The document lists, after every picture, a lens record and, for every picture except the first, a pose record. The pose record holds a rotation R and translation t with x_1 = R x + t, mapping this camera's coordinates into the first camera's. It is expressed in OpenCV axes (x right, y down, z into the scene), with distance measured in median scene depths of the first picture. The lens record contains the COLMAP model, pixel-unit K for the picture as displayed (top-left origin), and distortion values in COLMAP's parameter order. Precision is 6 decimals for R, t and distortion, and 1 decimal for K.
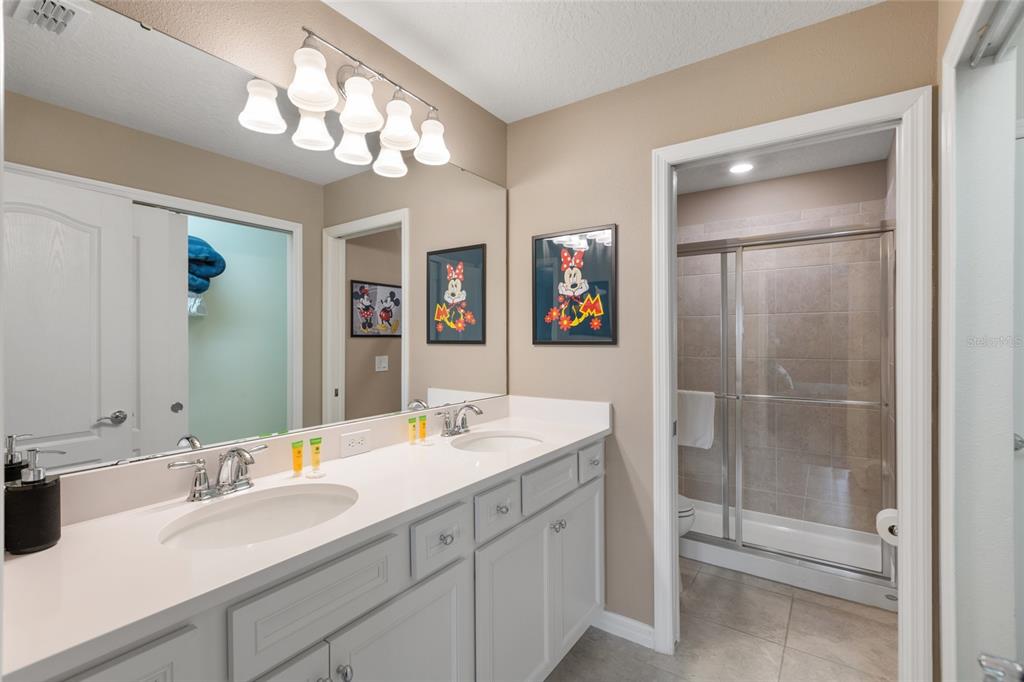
lens RADIAL K [[458.4, 0, 510.2], [0, 458.4, 338.6], [0, 0, 1]] dist [0.003003, -0.000574]
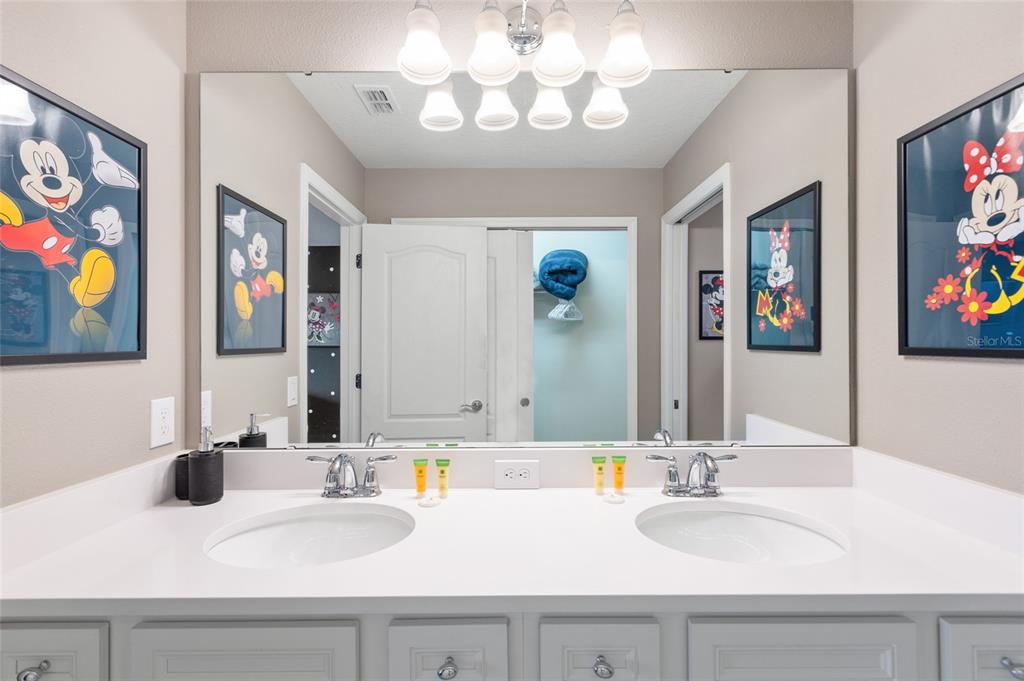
lens RADIAL K [[458.4, 0, 510.2], [0, 458.4, 338.1], [0, 0, 1]] dist [0.003003, -0.000574]
pose [[0.575589, -0.004416, -0.817727, 0.205089], [0.001630, 0.999990, -0.004253, -0.003921], [0.817737, 0.001115, 0.575590, 0.350423]]
